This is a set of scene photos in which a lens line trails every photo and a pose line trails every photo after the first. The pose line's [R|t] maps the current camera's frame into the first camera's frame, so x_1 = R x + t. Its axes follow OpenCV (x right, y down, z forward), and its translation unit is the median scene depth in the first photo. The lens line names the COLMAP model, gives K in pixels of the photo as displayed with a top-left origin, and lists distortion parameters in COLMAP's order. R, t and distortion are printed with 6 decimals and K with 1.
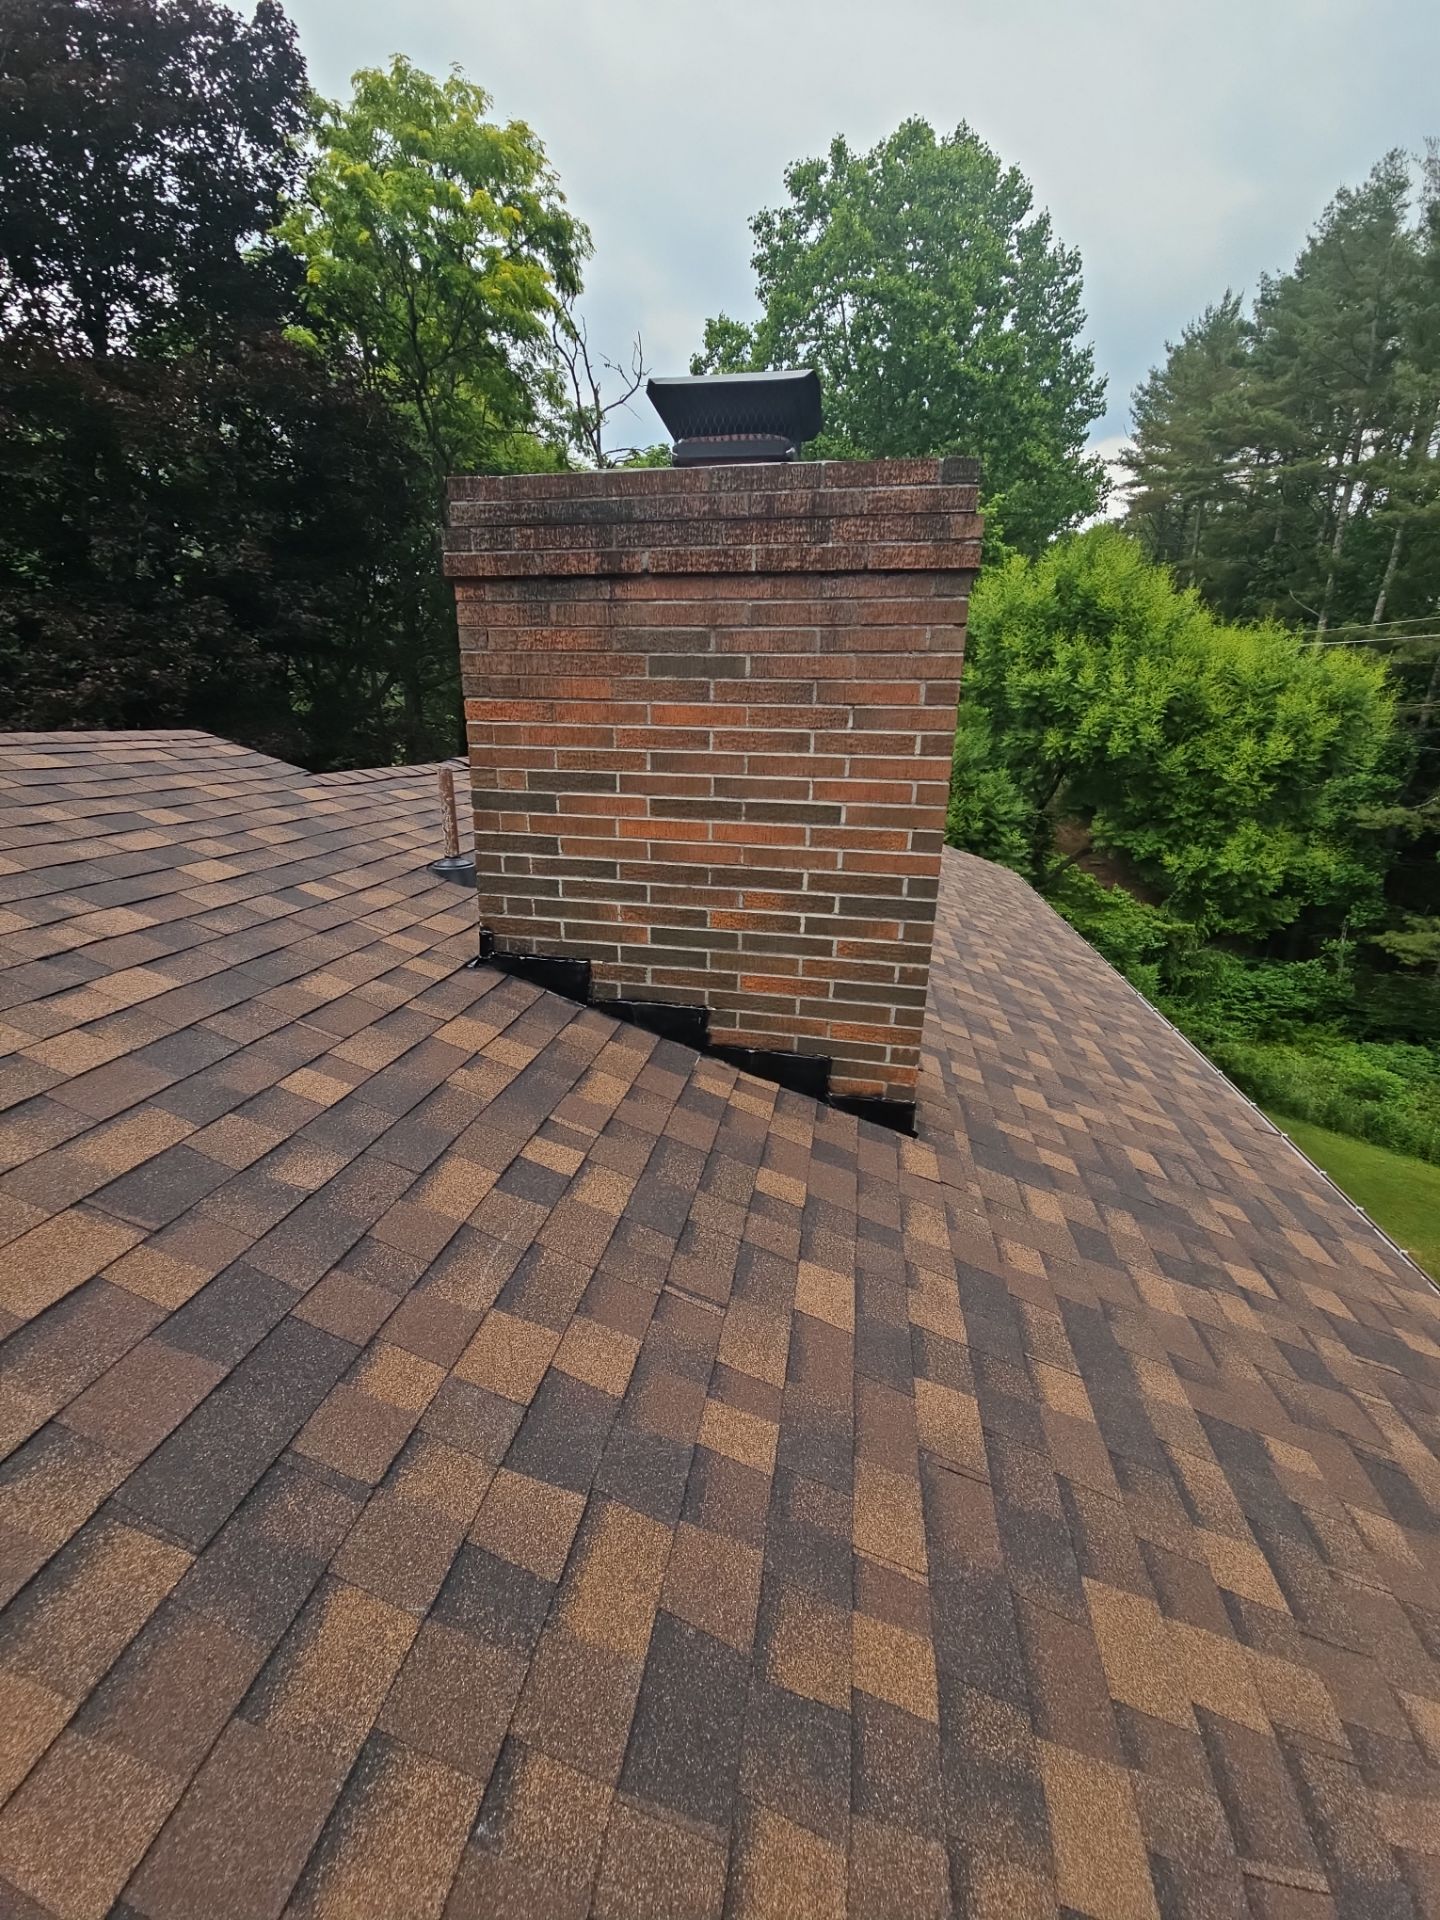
lens RADIAL K [[781.2, 0, 717.6], [0, 781.2, 963.3], [0, 0, 1]] dist [0.010605, -0.008631]
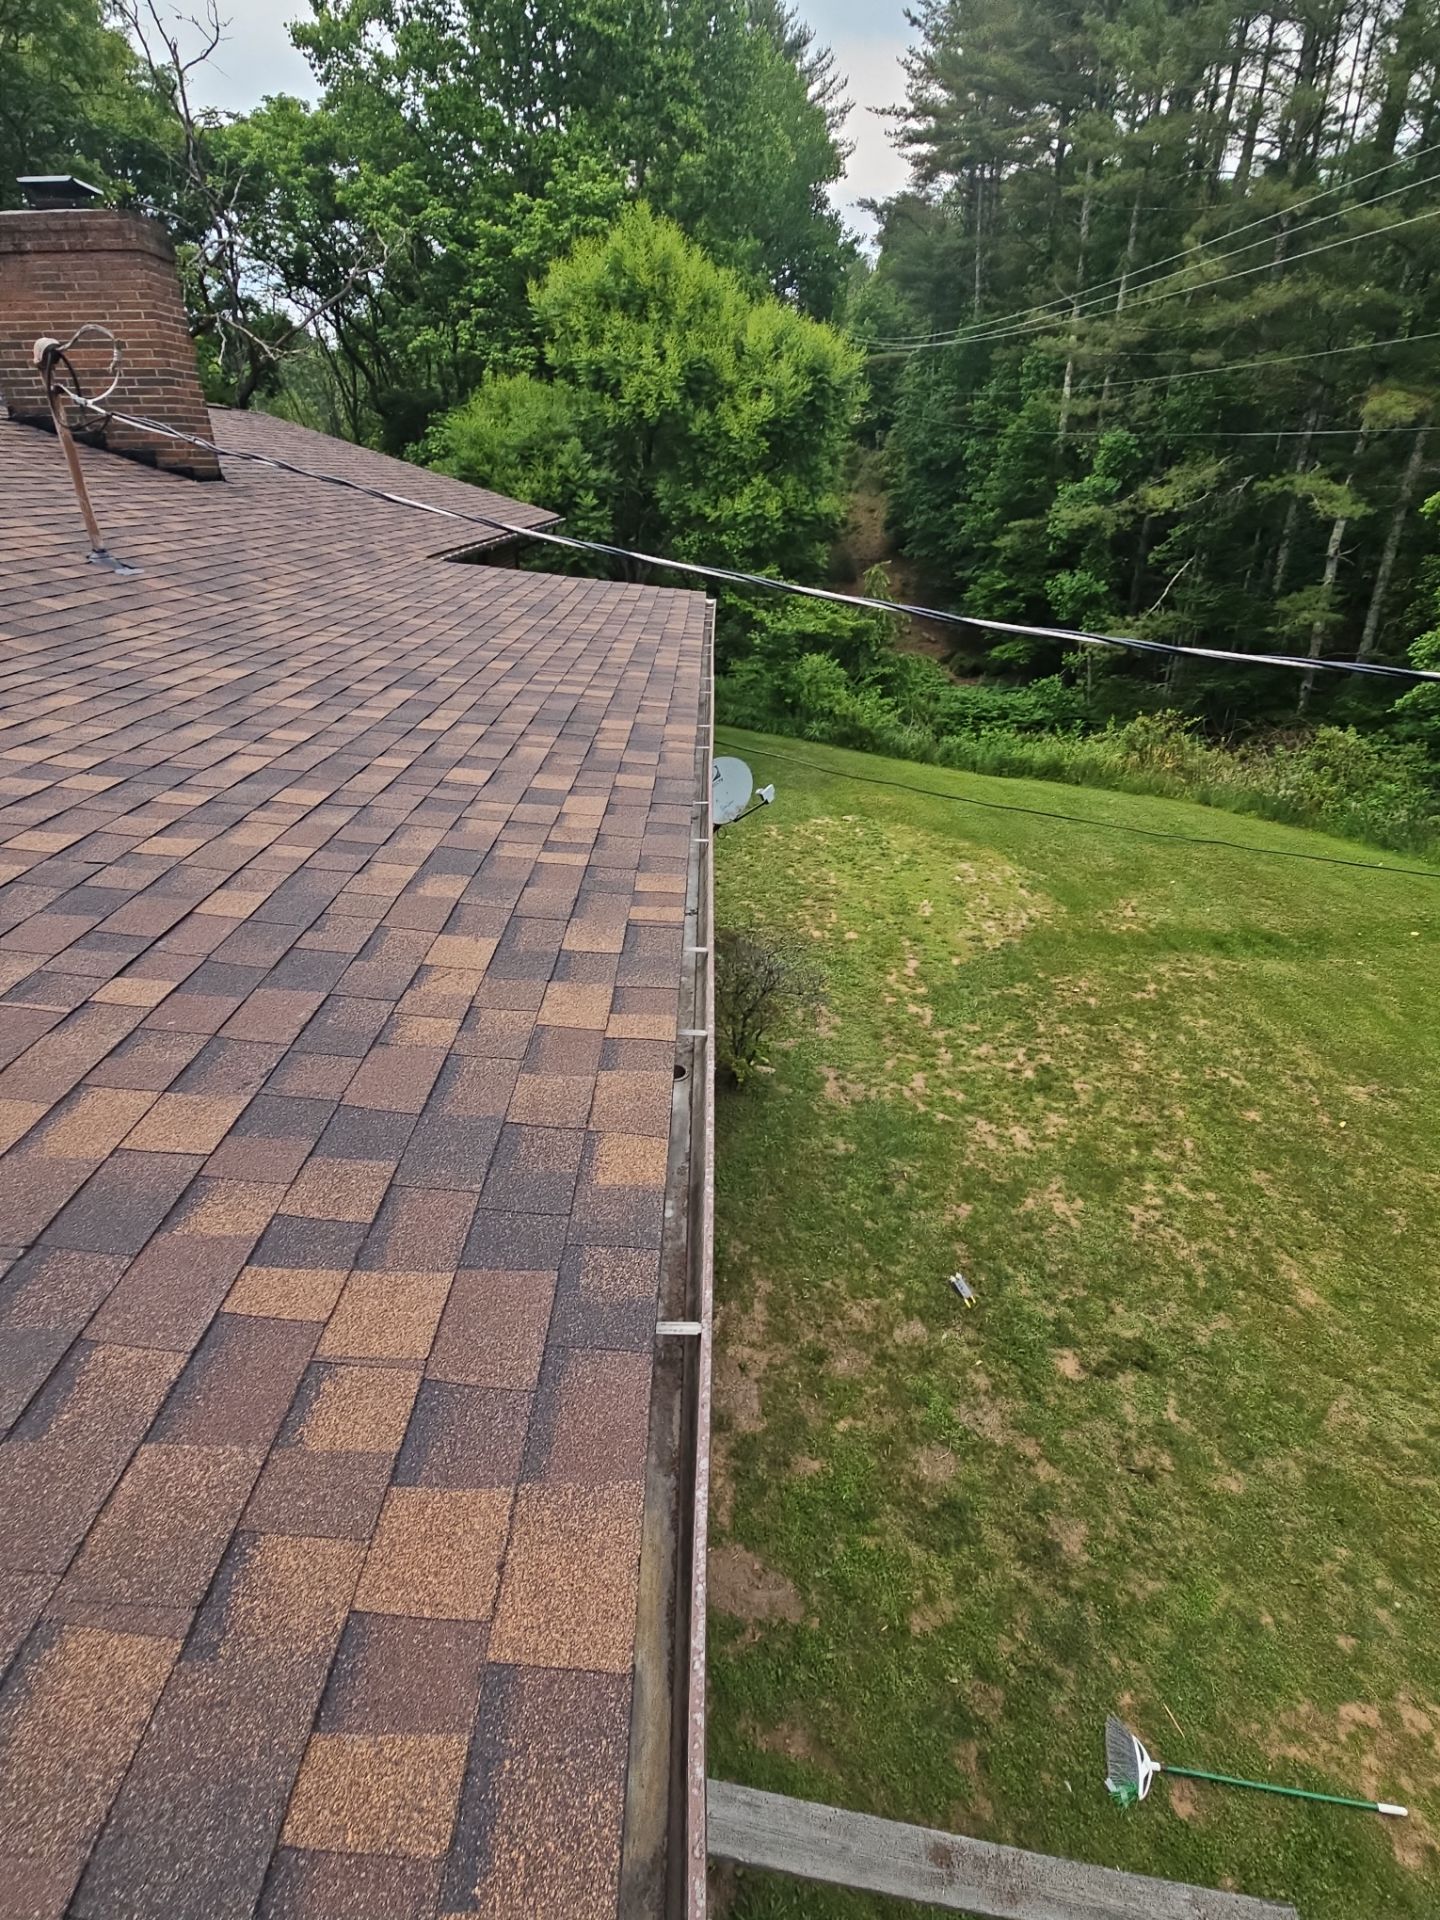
lens RADIAL K [[954.7, 0, 718.6], [0, 954.7, 968.5], [0, 0, 1]] dist [0.000908, -0.001427]
pose [[0.983684, -0.107869, 0.143979, 0.294339], [0.080619, 0.979758, 0.183236, 0.302391], [-0.160830, -0.168638, 0.972468, -0.598795]]
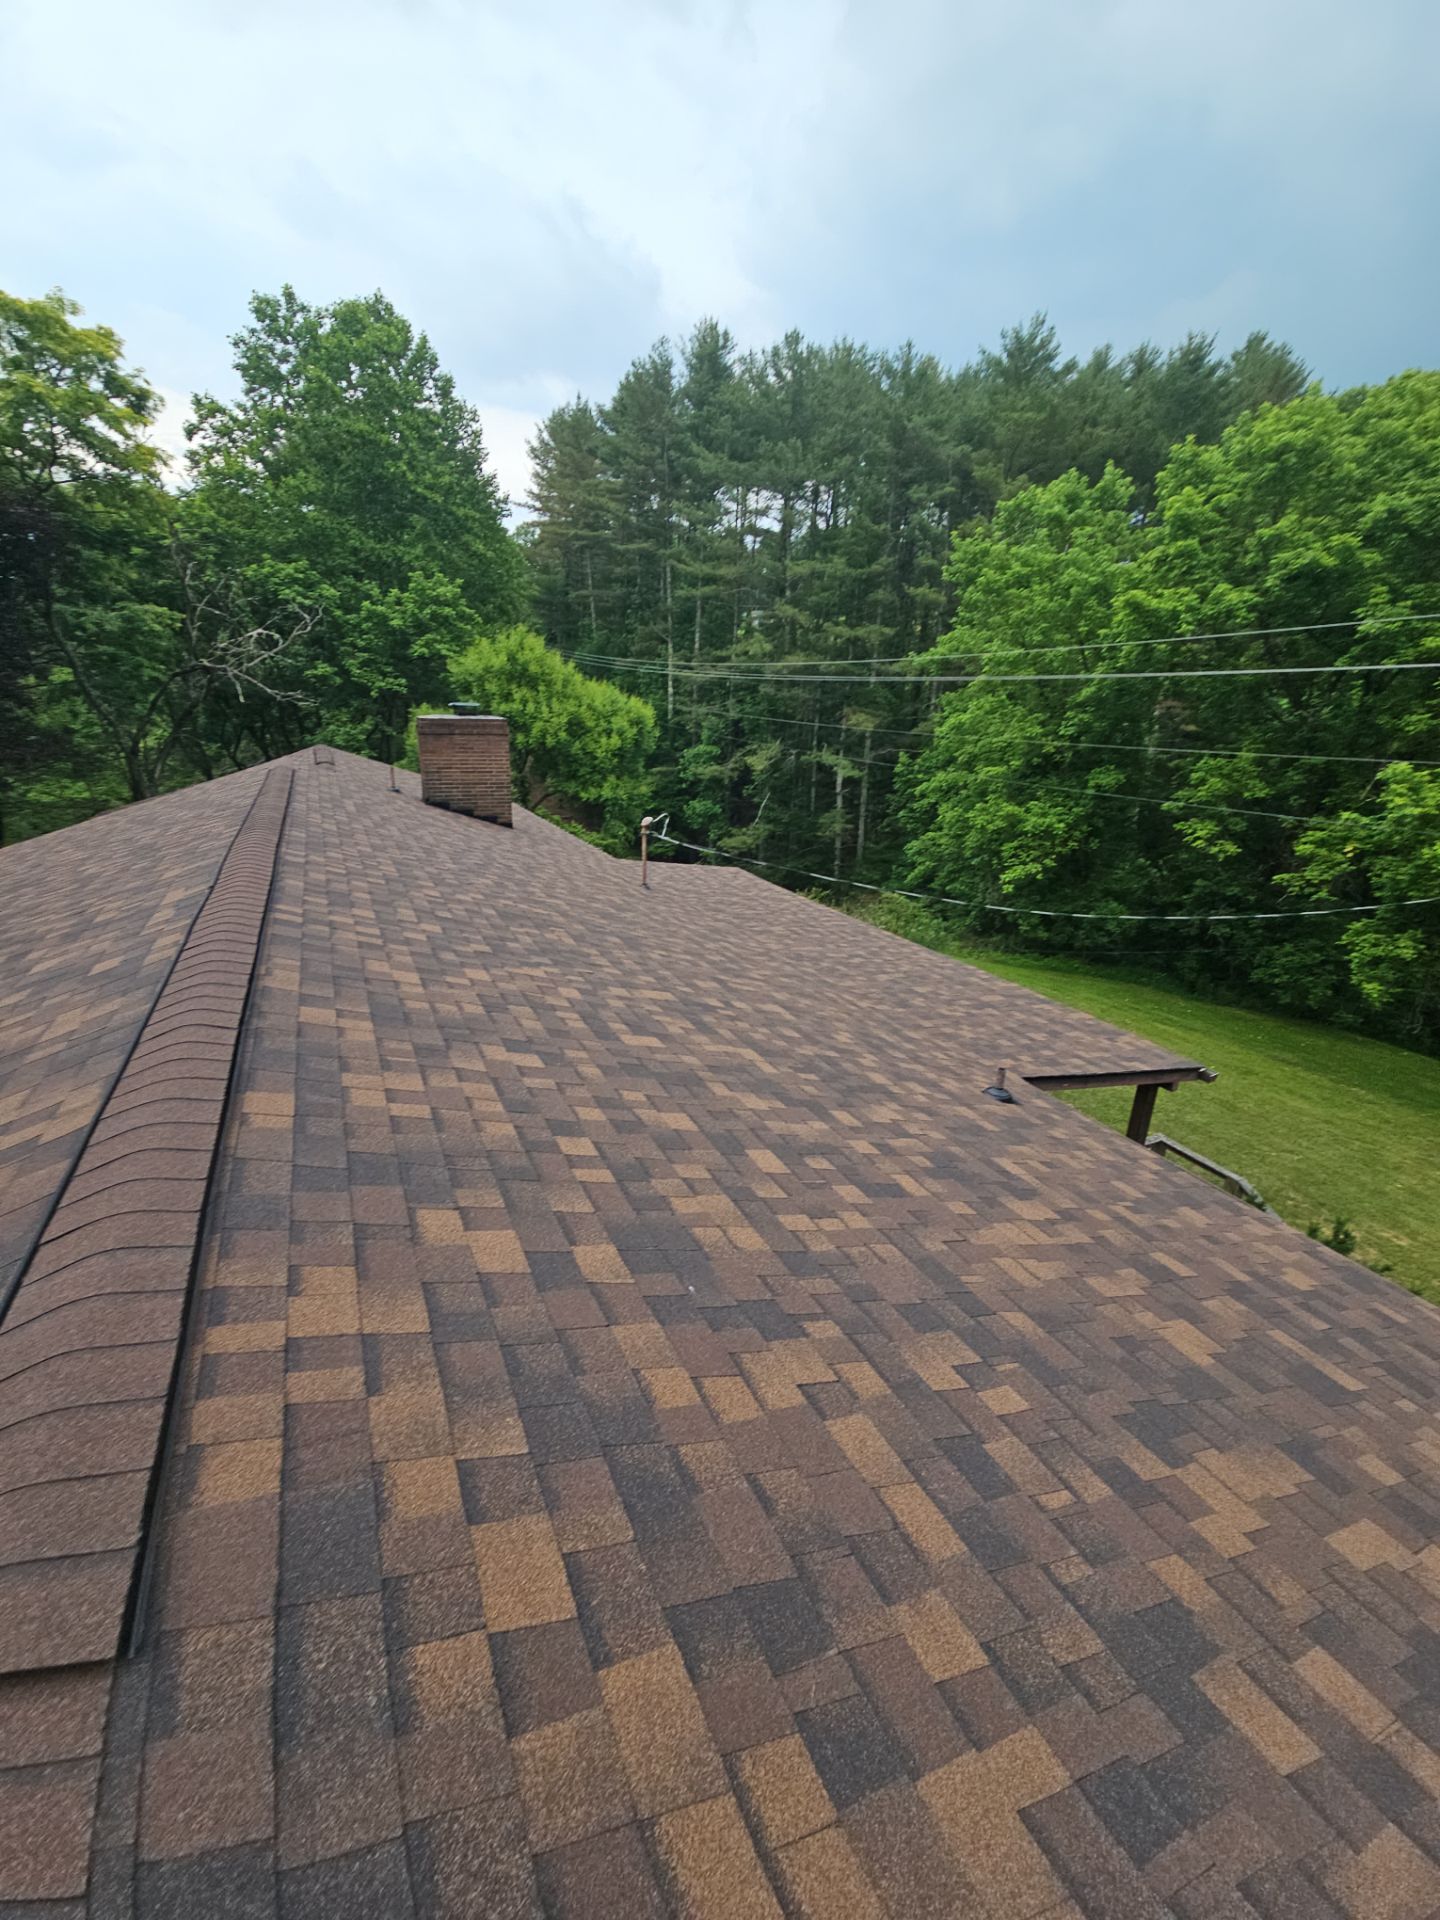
lens RADIAL K [[779.6, 0, 720.7], [0, 779.6, 960.0], [0, 0, 1]] dist [0.004374, -0.003844]
pose [[0.803936, -0.178545, 0.567282, -0.400687], [0.161334, 0.983576, 0.080931, 0.197278], [-0.572415, 0.026459, 0.819537, -0.932364]]
